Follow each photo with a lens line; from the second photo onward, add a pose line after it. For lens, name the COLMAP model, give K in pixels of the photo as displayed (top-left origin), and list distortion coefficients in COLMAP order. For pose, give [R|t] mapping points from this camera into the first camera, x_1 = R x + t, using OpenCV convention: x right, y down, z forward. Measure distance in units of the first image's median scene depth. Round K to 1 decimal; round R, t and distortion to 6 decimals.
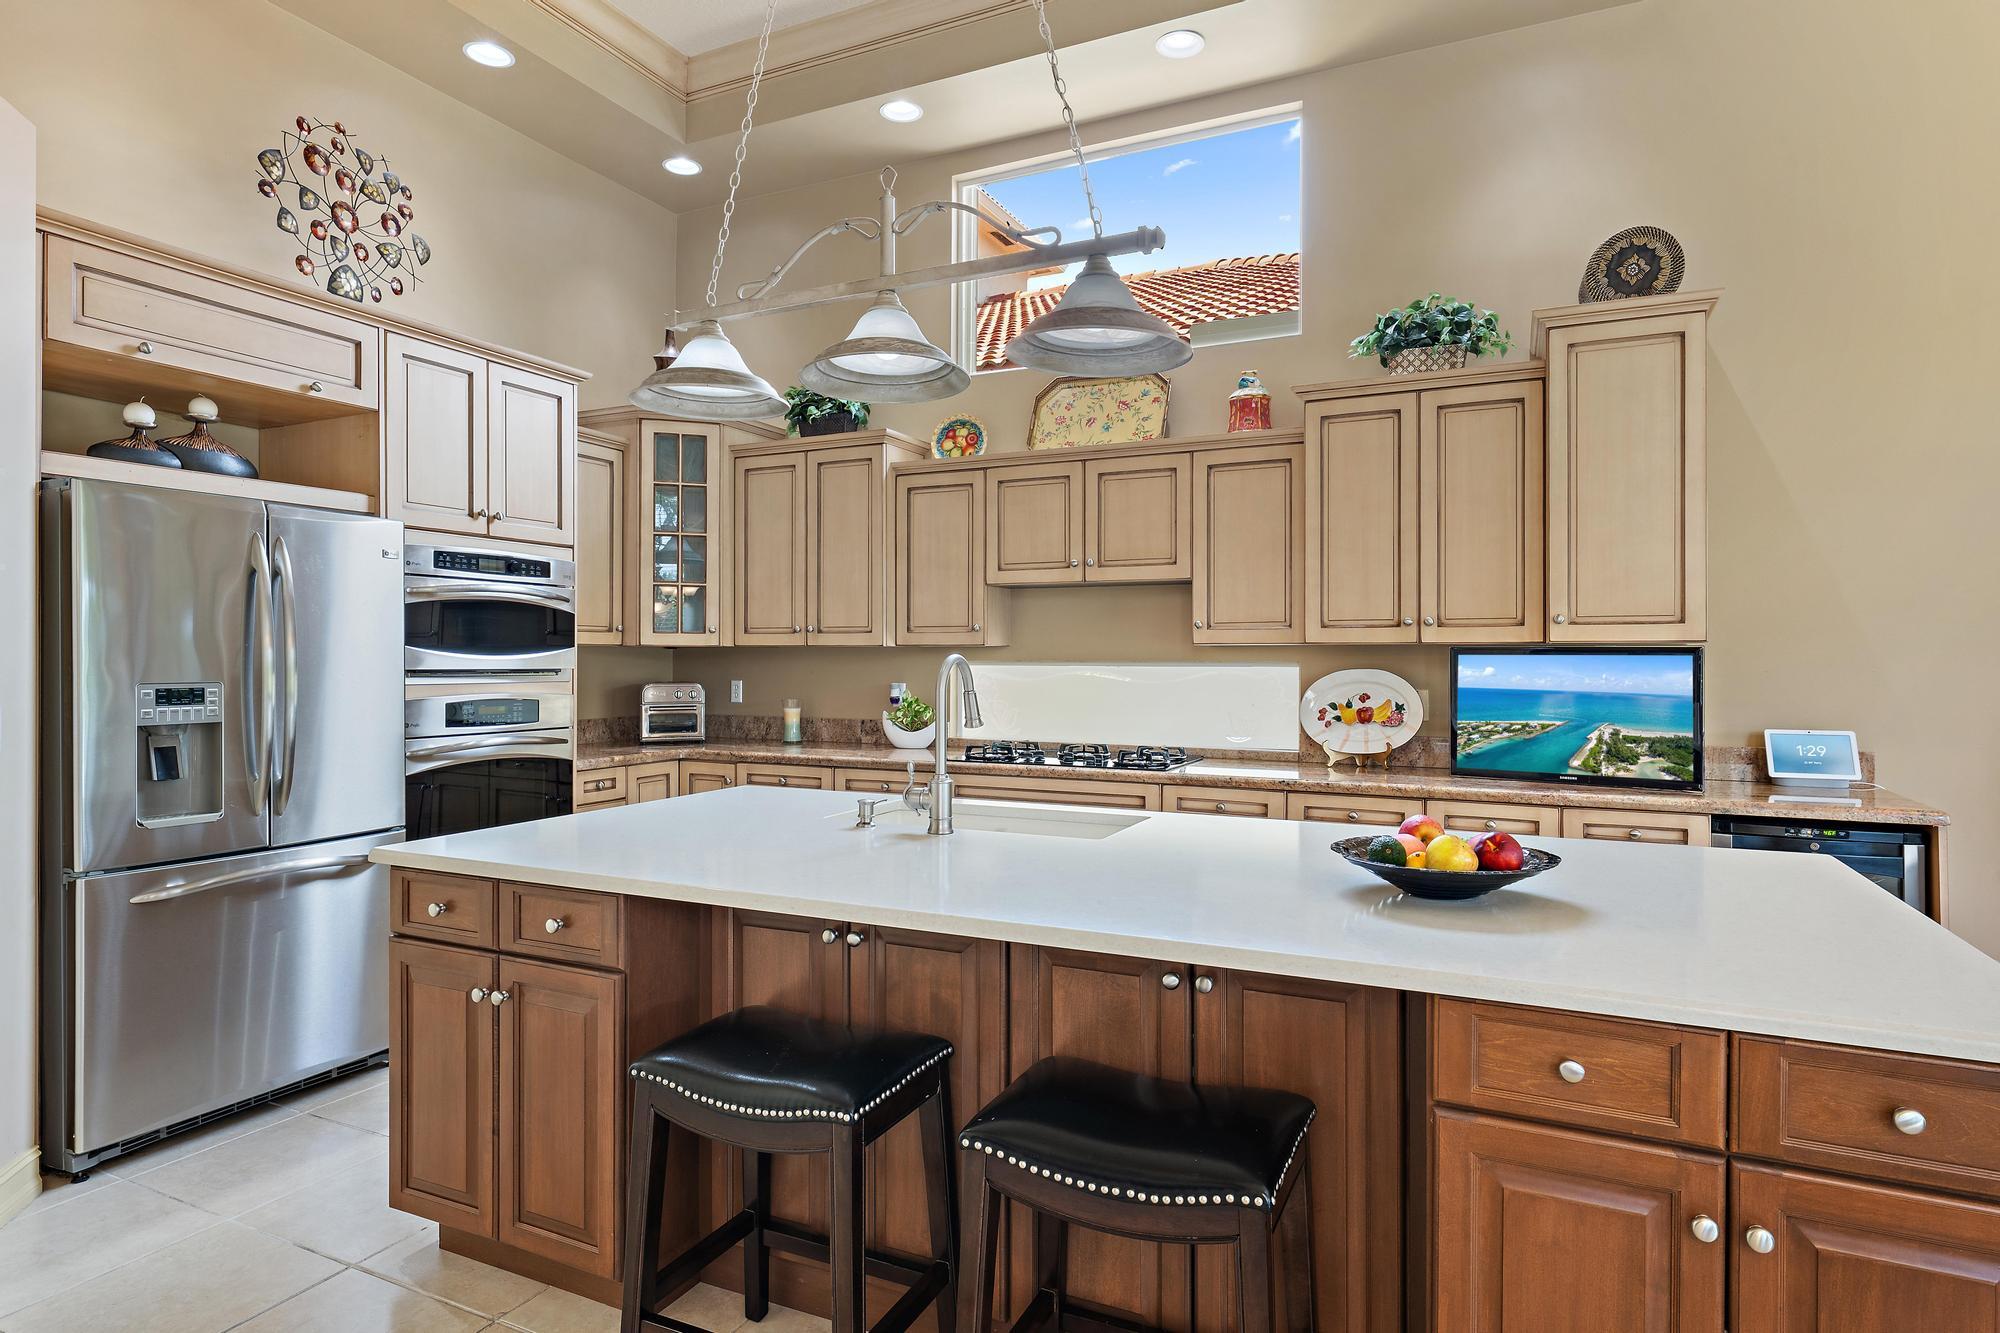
lens RADIAL K [[1084.5, 0, 1000.8], [0, 1084.5, 660.1], [0, 0, 1]] dist [-0.001552, -0.000702]
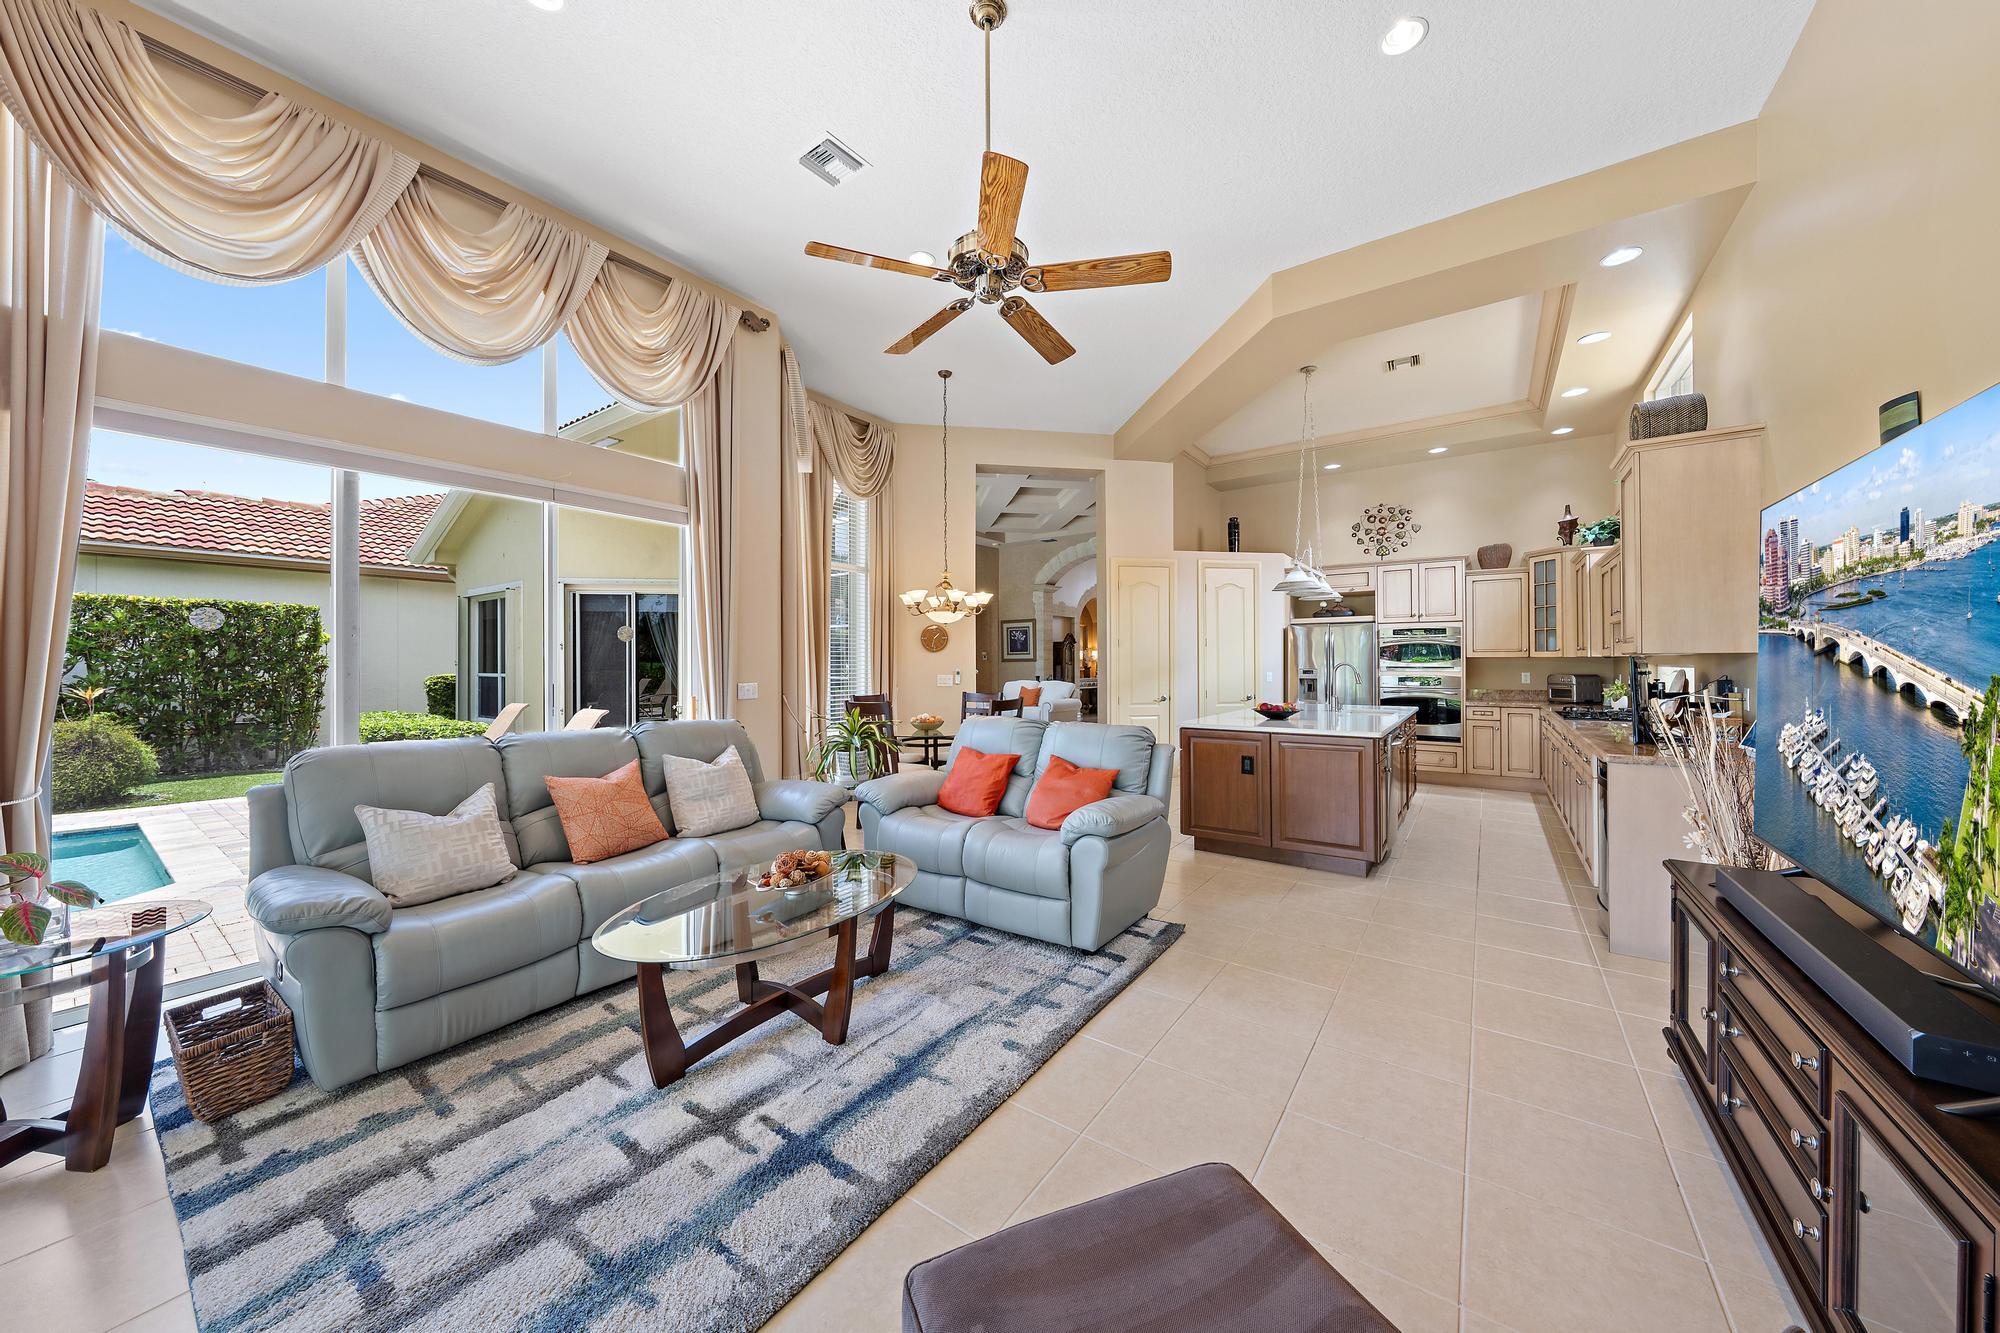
lens RADIAL K [[680.3, 0, 1002.3], [0, 680.3, 662.4], [0, 0, 1]] dist [-0.001240, -0.000076]
pose [[-0.166141, -0.002957, -0.986098, 1.614616], [0.000693, 0.999995, -0.003116, 0.001284], [0.986102, -0.001201, -0.166138, 0.187381]]
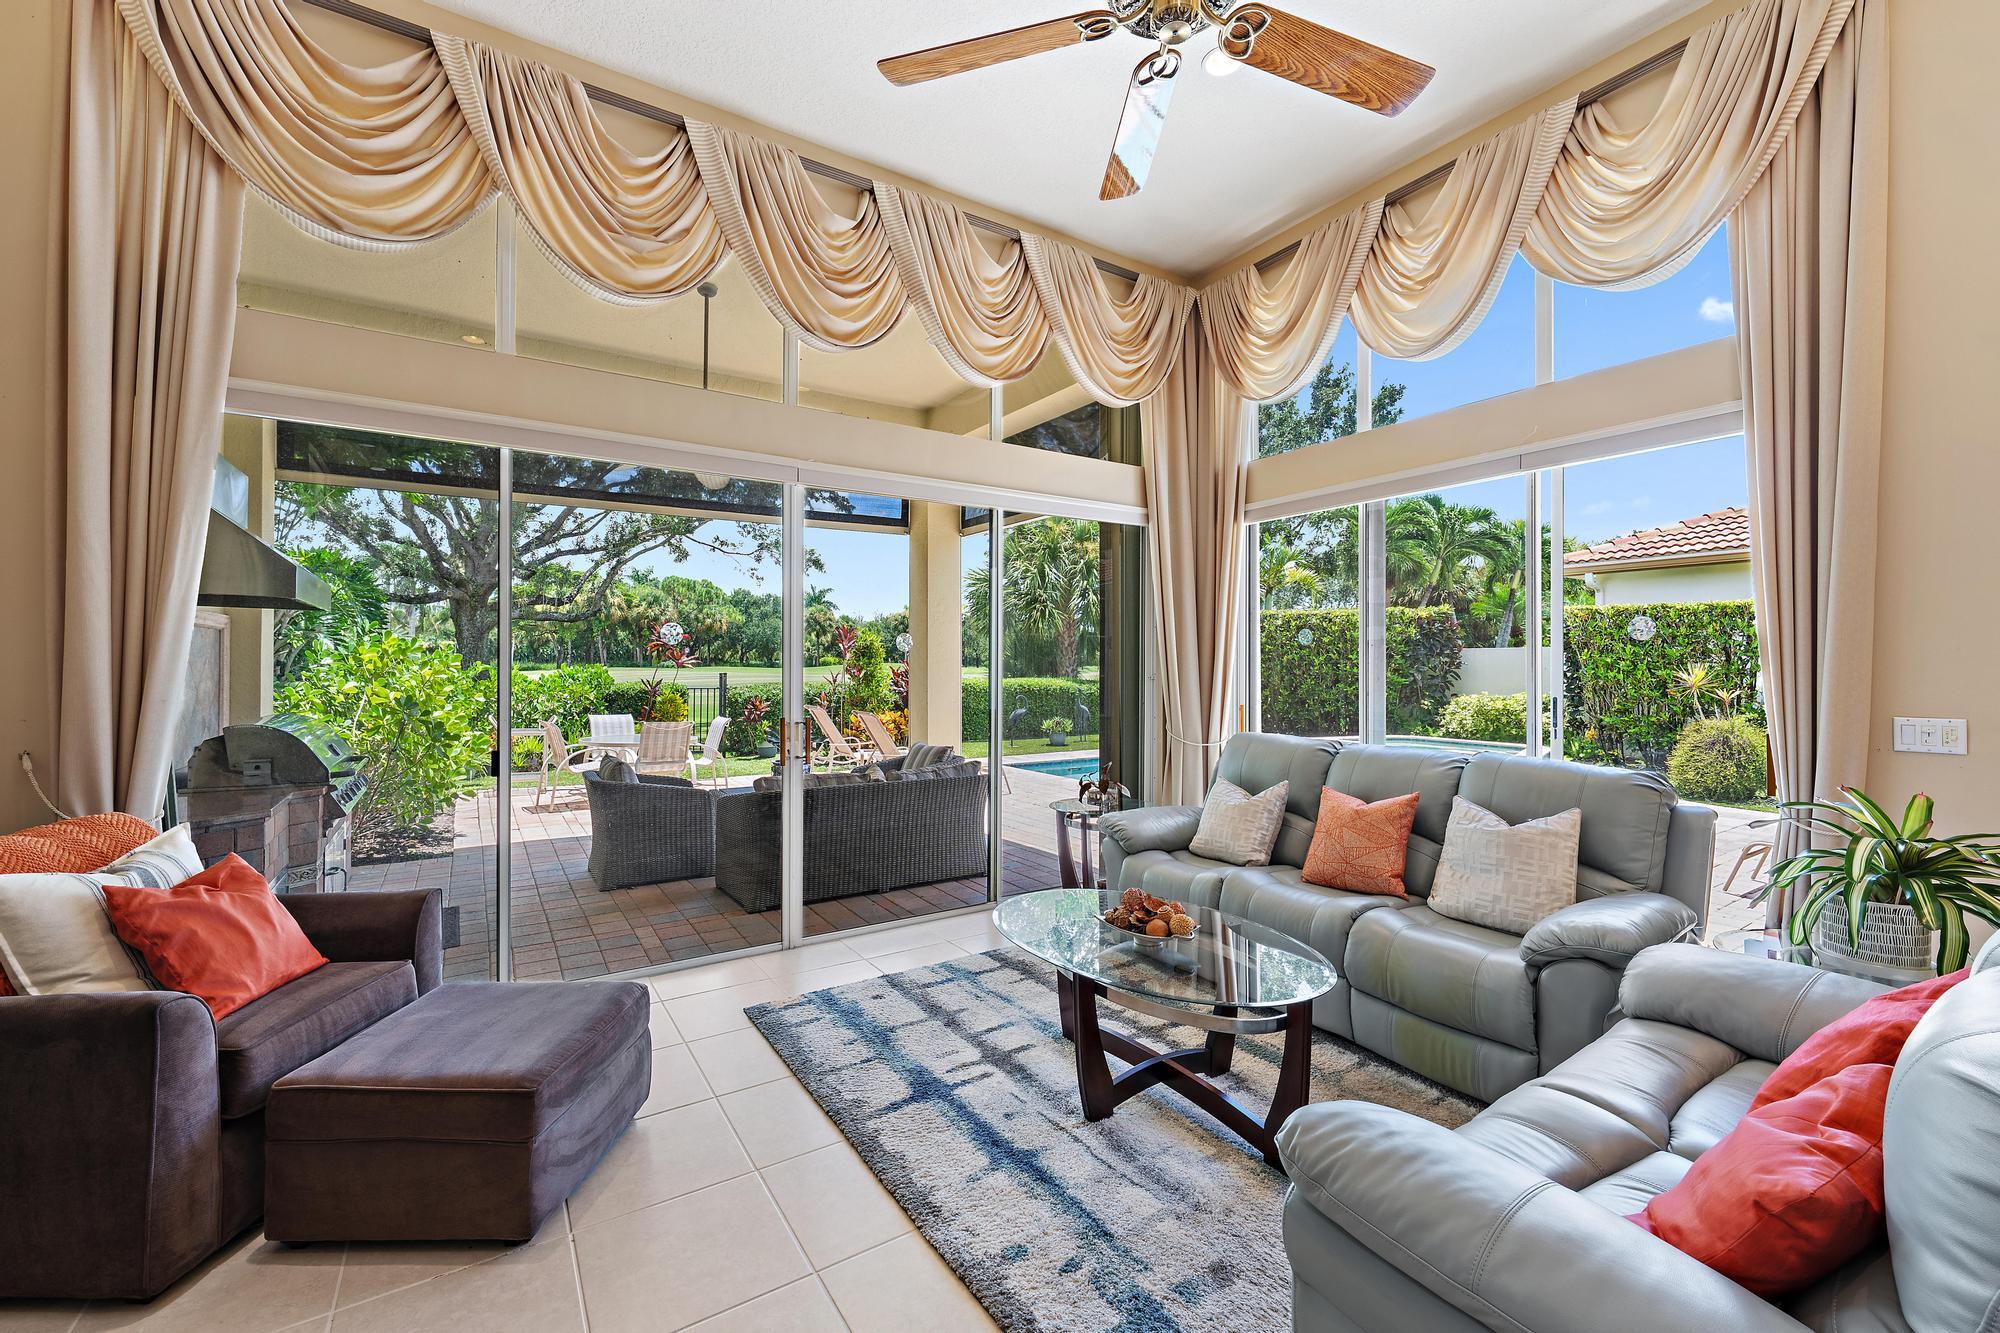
lens RADIAL K [[814.3, 0, 1002.6], [0, 814.3, 663.8], [0, 0, 1]] dist [-0.001725, -0.000011]
pose [[-0.853584, -0.001983, 0.520951, 0.749844], [-0.001141, 0.999997, 0.001937, -0.011036], [-0.520953, 0.001059, -0.853584, 0.518832]]
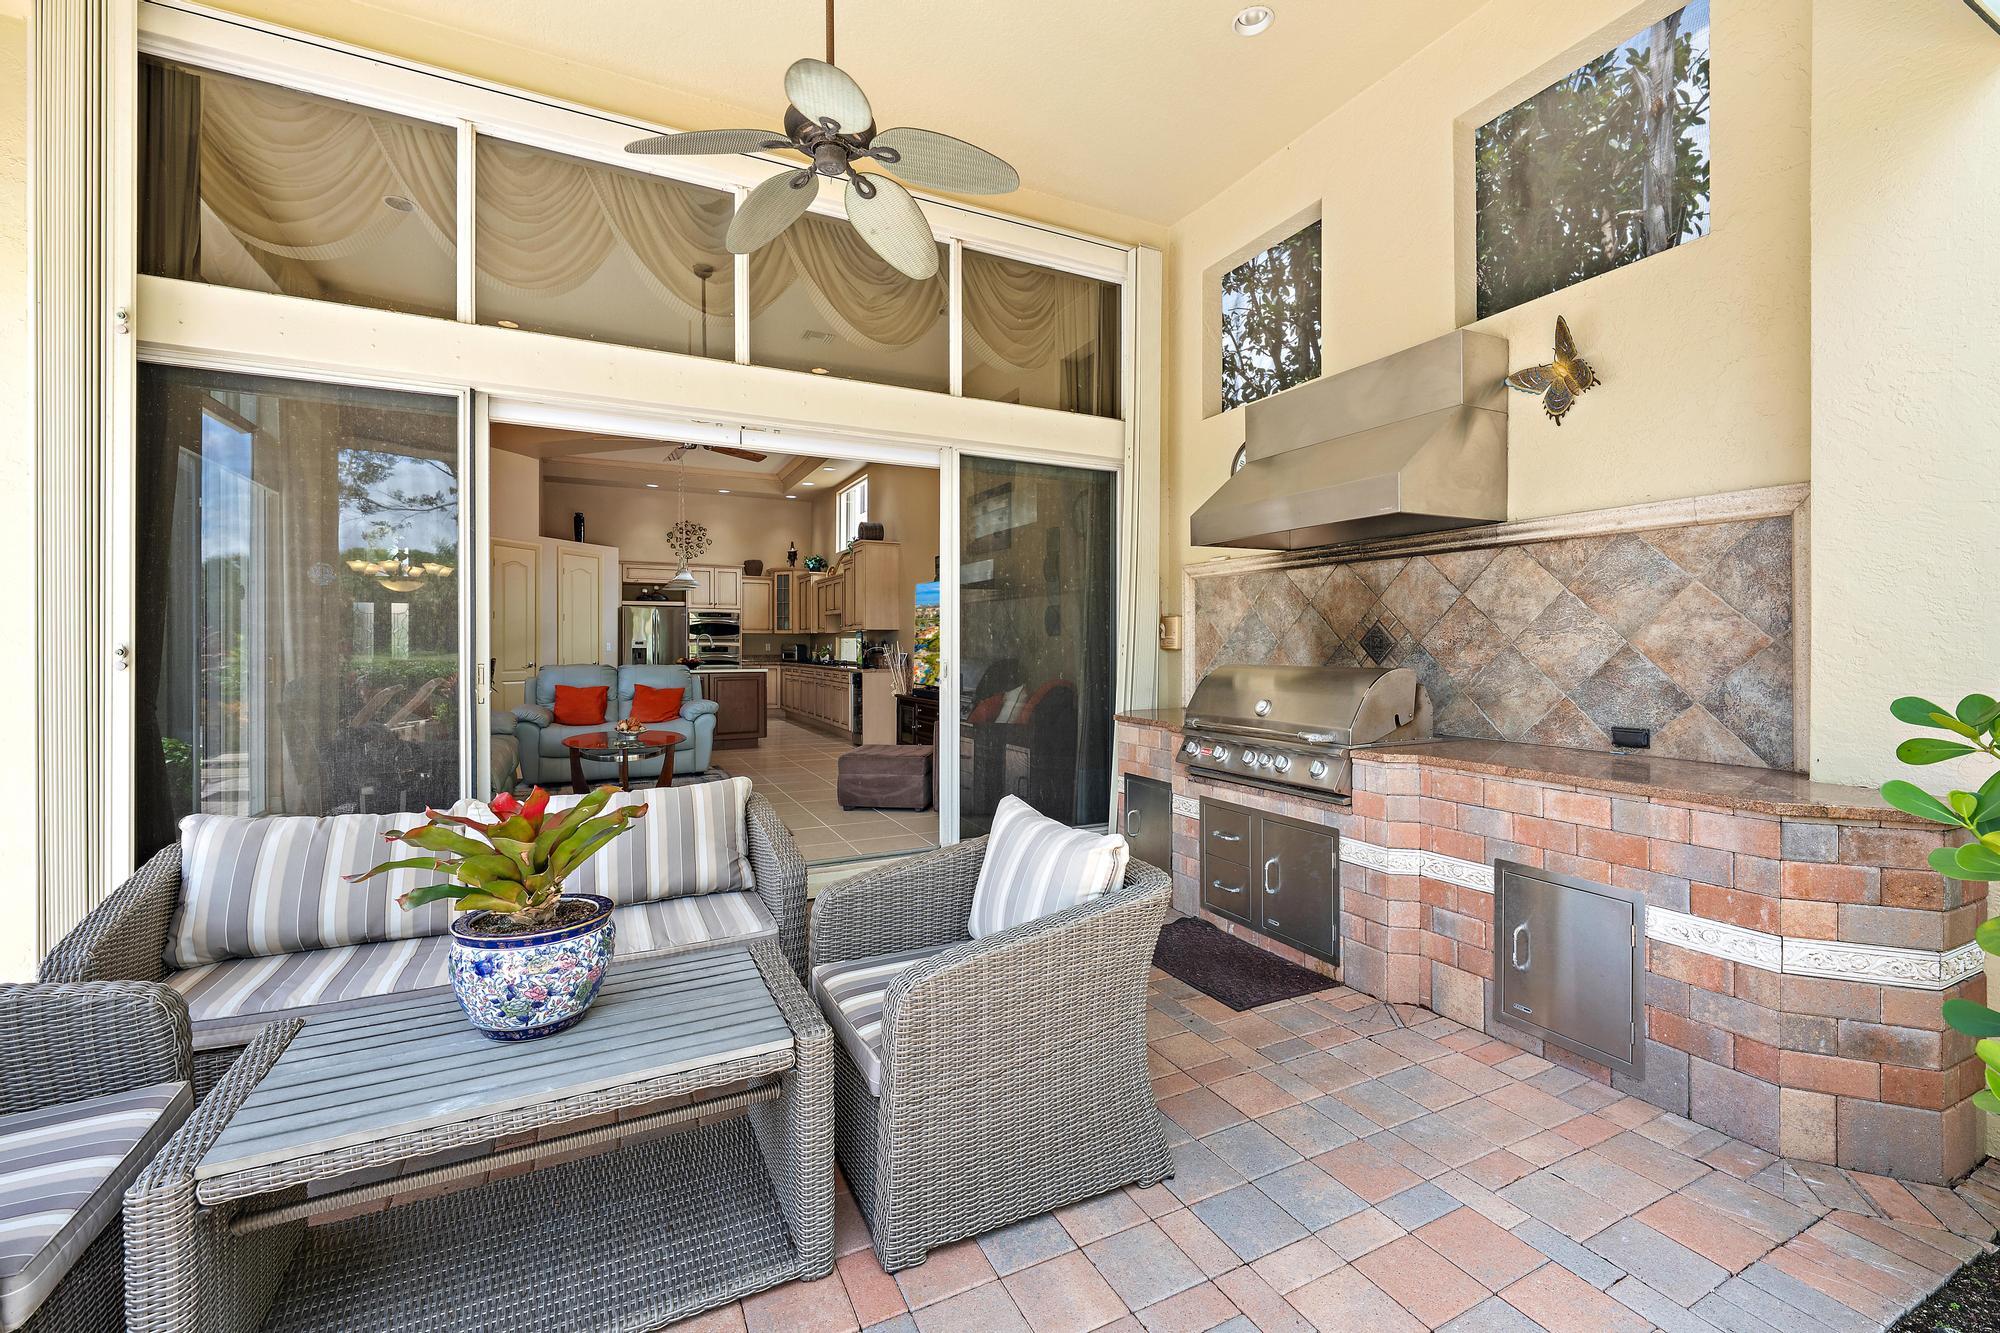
lens RADIAL K [[830.8, 0, 1001.1], [0, 830.8, 654.5], [0, 0, 1]] dist [-0.003197, -0.000407]
pose [[0.789990, 0.005163, -0.613098, 2.541937], [-0.000883, 0.999973, 0.007282, 0.045859], [0.613120, -0.005211, 0.789973, -0.946309]]
